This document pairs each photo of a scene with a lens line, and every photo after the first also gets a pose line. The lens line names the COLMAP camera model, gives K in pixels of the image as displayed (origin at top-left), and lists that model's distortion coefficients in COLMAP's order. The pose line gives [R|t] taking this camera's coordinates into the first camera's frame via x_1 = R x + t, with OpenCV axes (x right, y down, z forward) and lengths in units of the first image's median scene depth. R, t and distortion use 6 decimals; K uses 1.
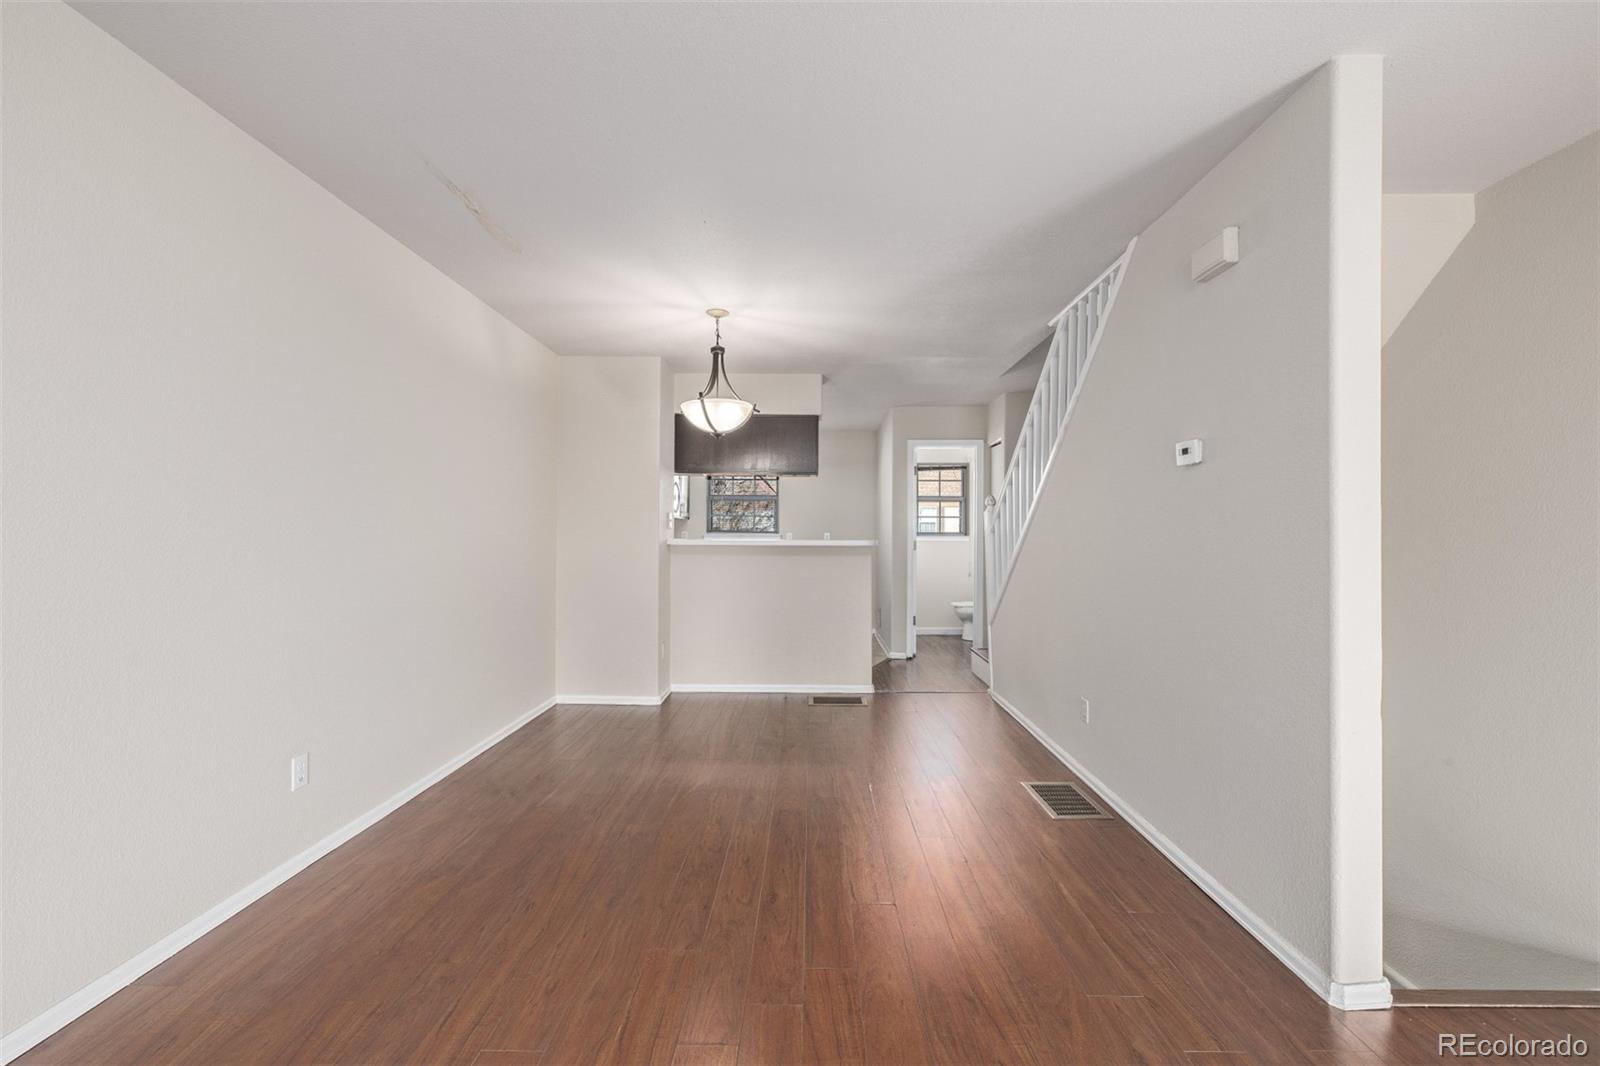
lens RADIAL K [[681.6, 0, 800.6], [0, 681.6, 543.3], [0, 0, 1]] dist [0.001979, -0.000365]
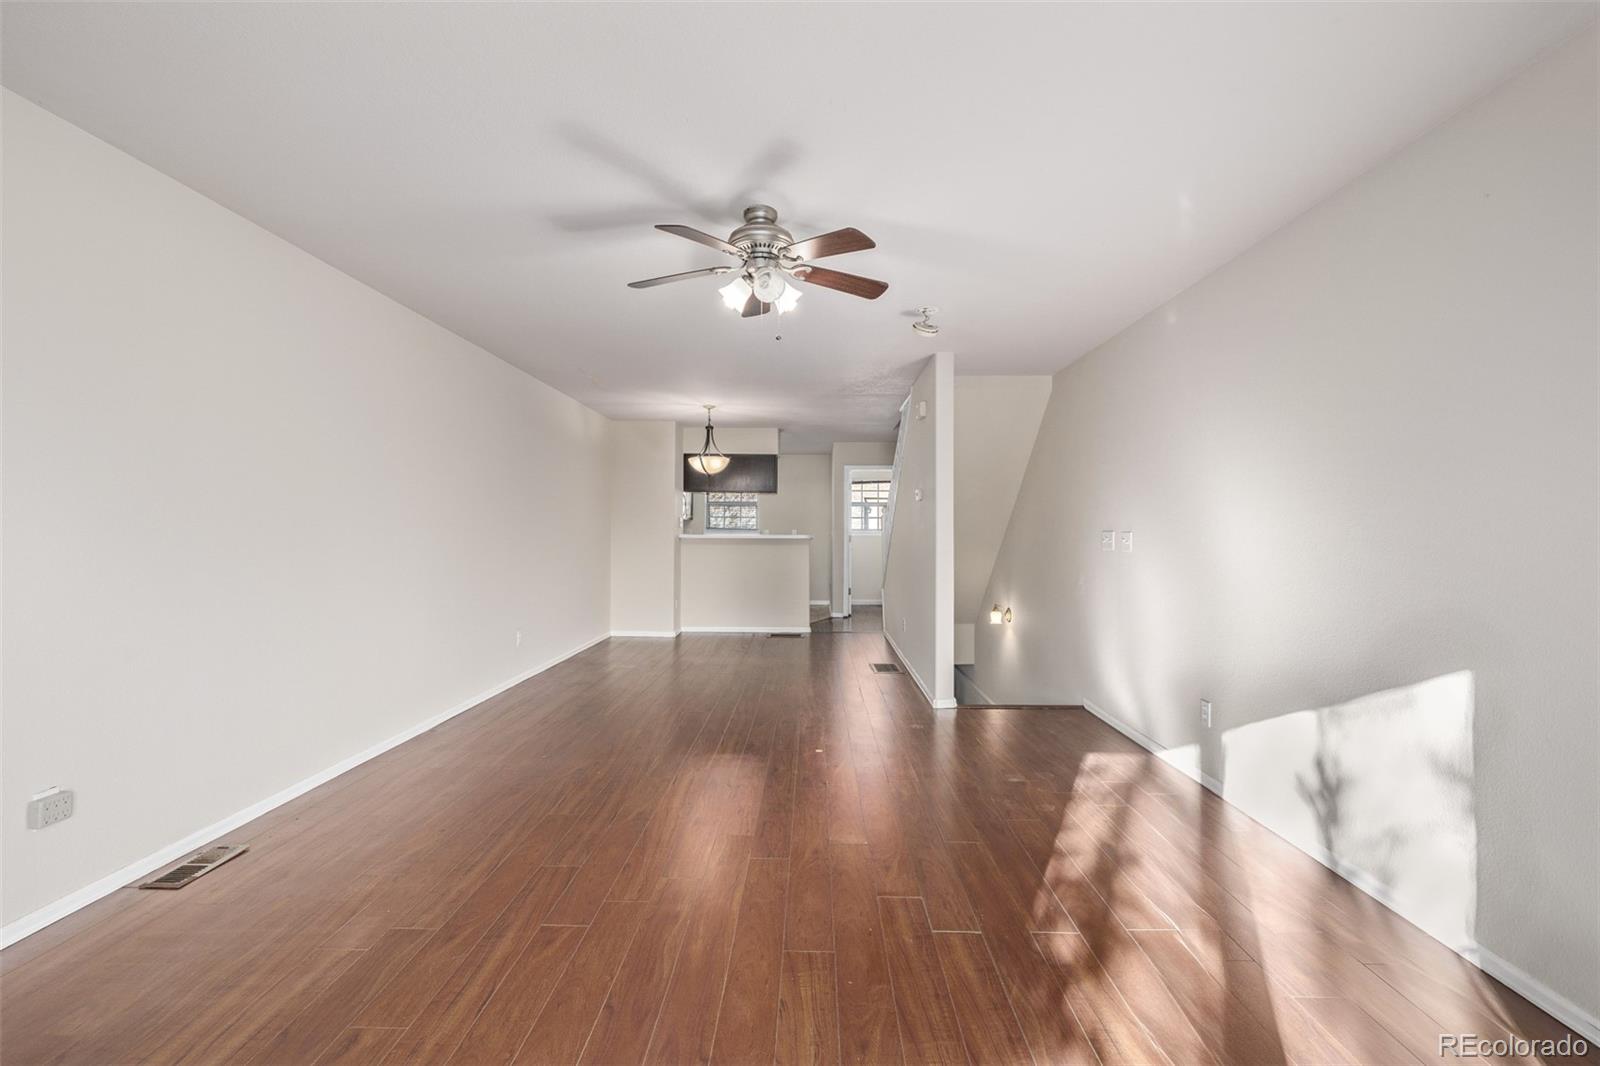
lens RADIAL K [[681.6, 0, 802.3], [0, 681.6, 523.6], [0, 0, 1]] dist [0.001979, -0.000365]
pose [[0.999999, -0.001410, -0.000813, 0.090068], [0.001390, 0.999720, -0.023608, 0.006807], [0.000846, 0.023607, 0.999721, -0.569757]]
